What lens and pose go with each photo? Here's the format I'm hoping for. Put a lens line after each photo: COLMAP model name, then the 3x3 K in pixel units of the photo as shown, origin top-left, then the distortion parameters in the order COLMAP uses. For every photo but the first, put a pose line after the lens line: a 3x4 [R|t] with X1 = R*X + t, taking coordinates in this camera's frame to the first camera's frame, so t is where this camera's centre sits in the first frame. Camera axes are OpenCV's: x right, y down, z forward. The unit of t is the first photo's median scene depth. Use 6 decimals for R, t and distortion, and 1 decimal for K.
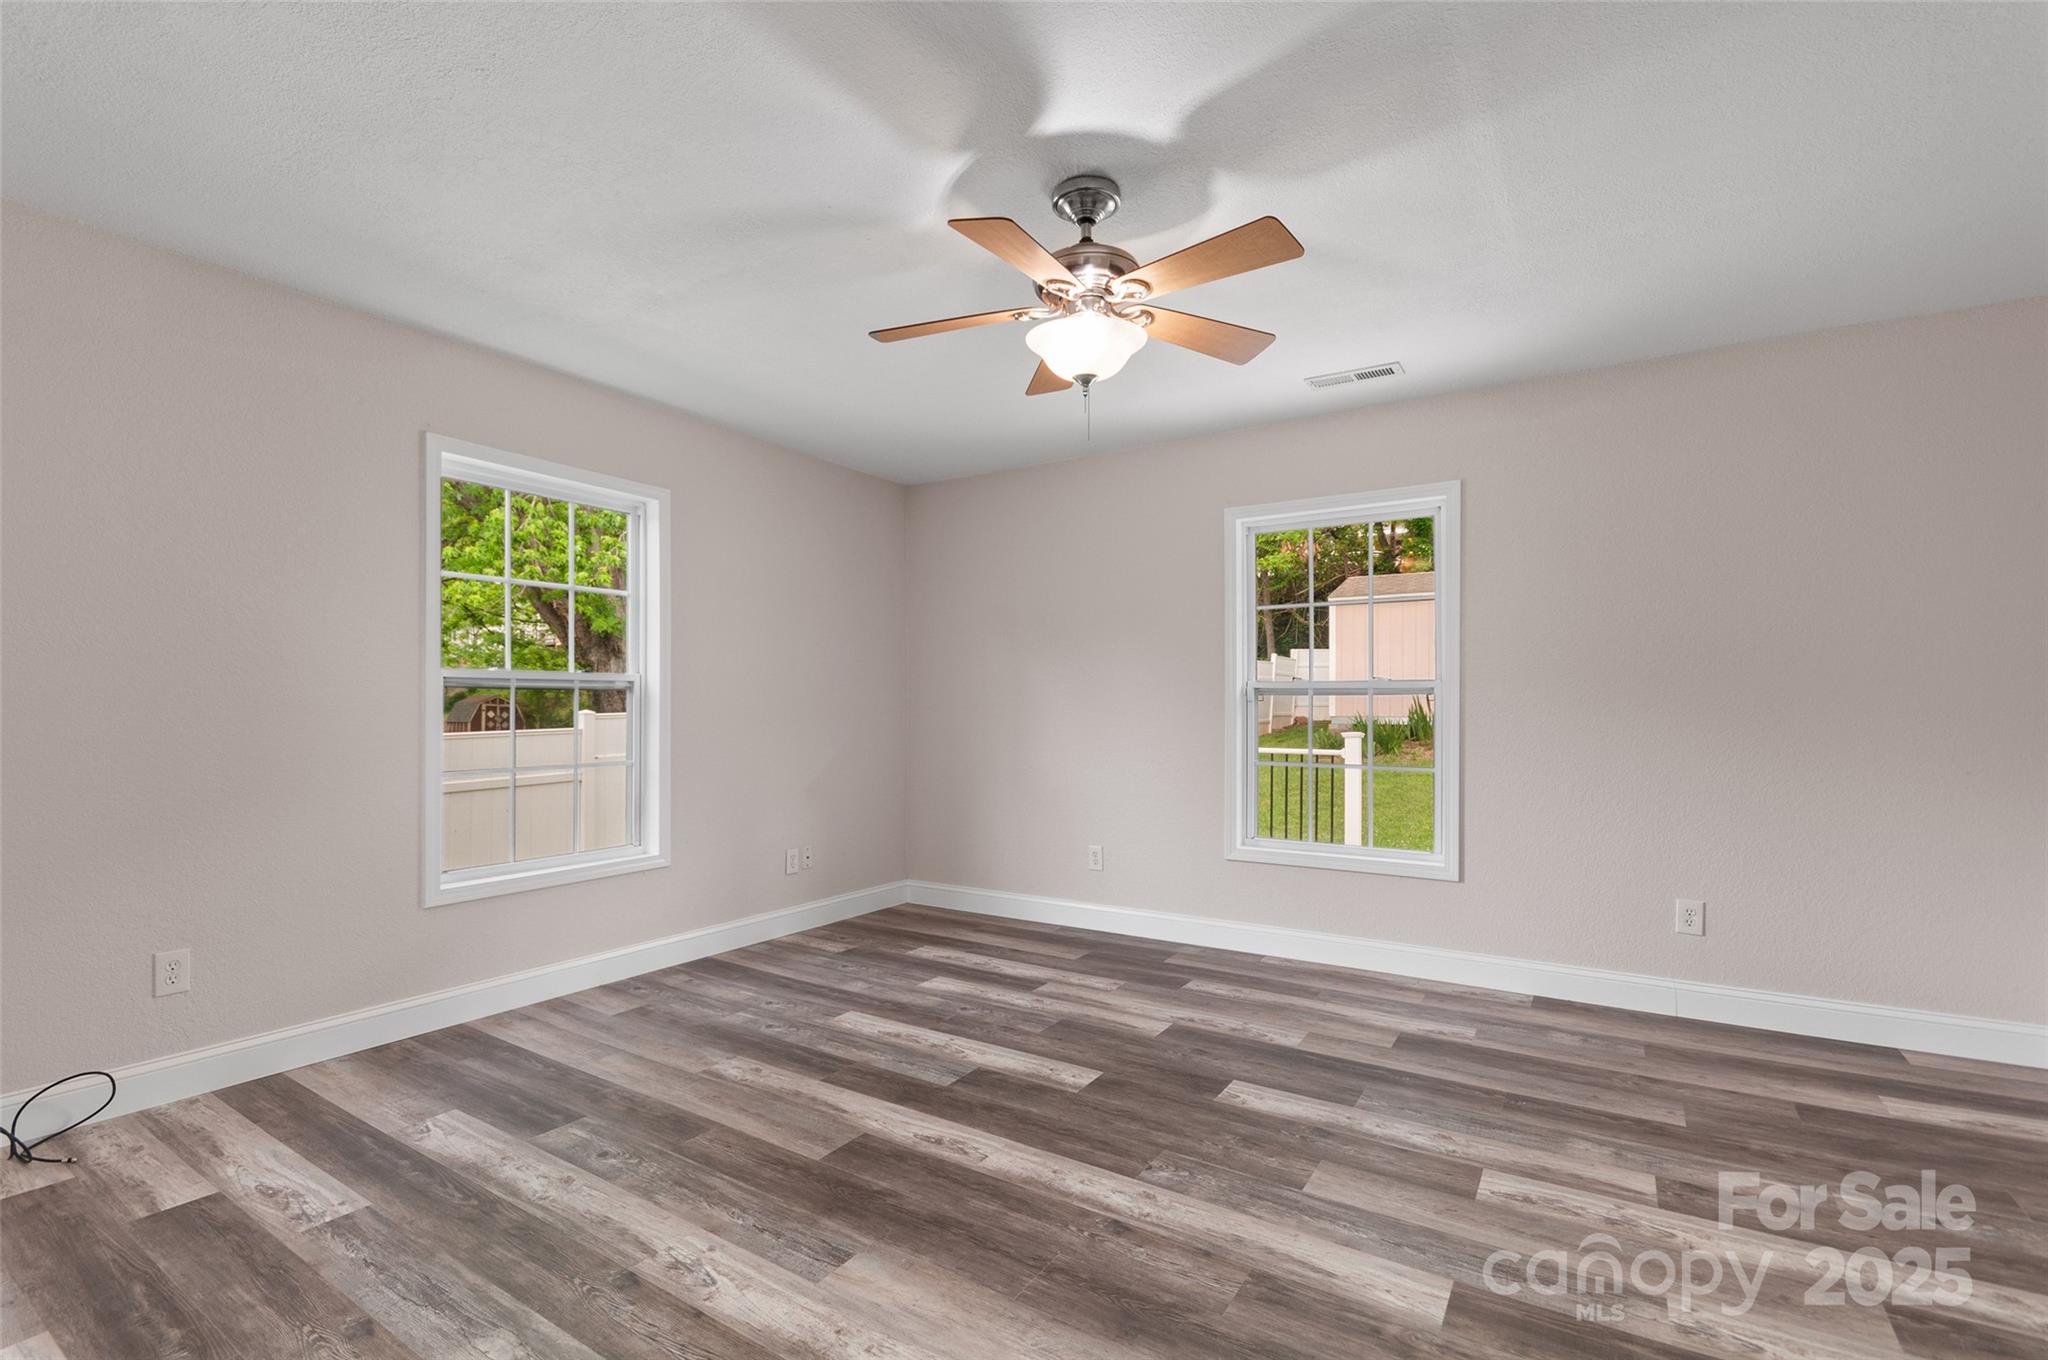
lens RADIAL K [[957.9, 0, 1018.4], [0, 957.9, 713.6], [0, 0, 1]] dist [0.029969, -0.019453]
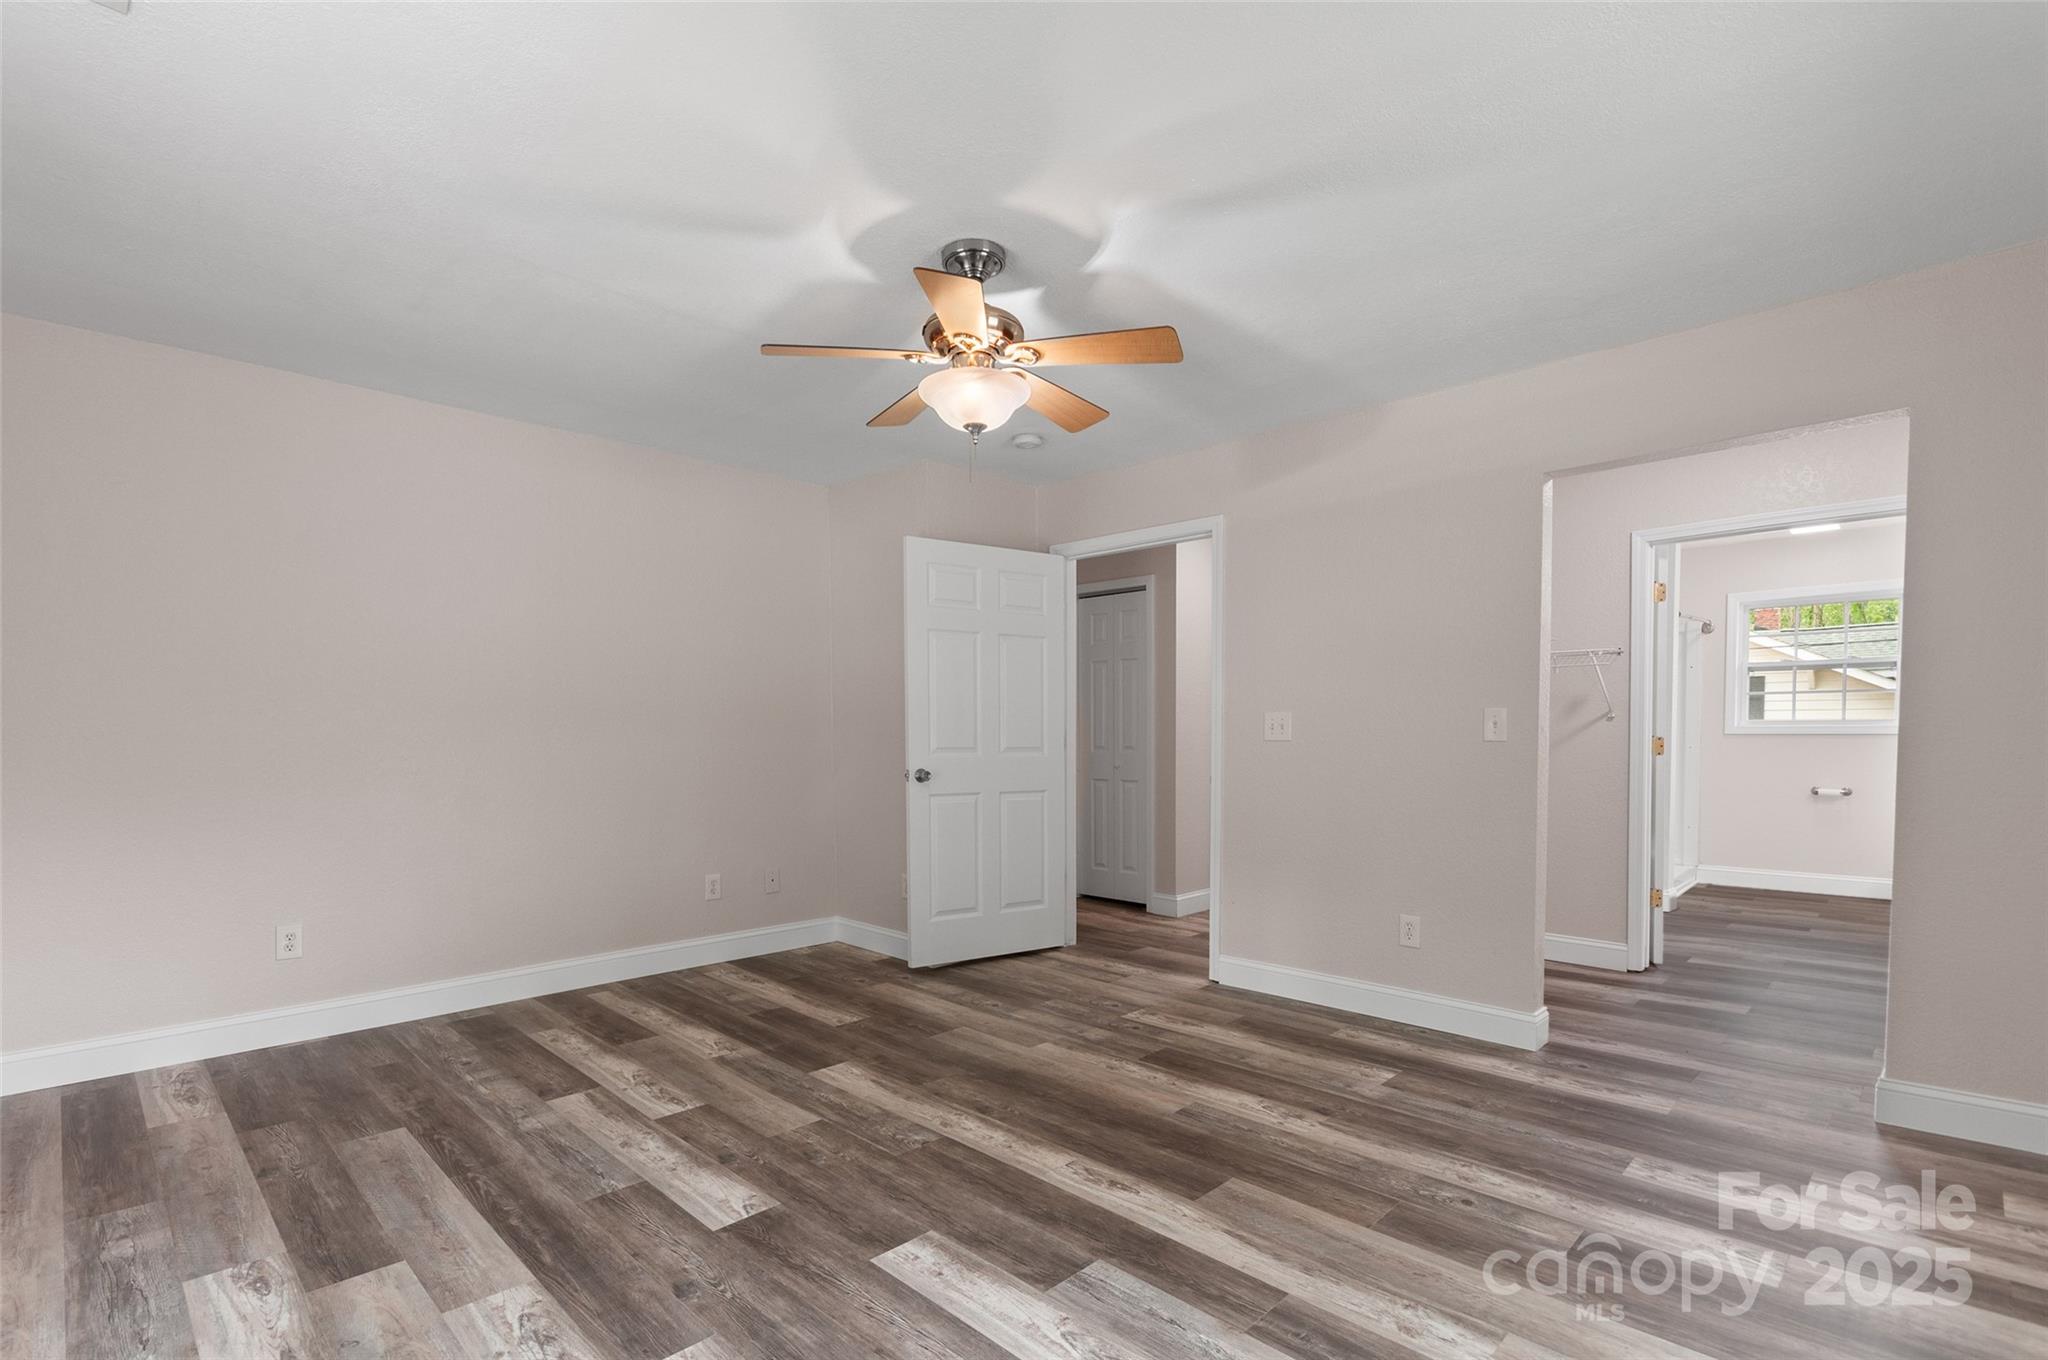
lens RADIAL K [[957.9, 0, 1018.4], [0, 957.9, 713.6], [0, 0, 1]] dist [0.029969, -0.019453]
pose [[-0.979846, 0.002147, 0.199743, -0.180530], [0.000946, 0.999981, -0.006108, -0.017504], [-0.199753, -0.005795, -0.979829, 1.931401]]
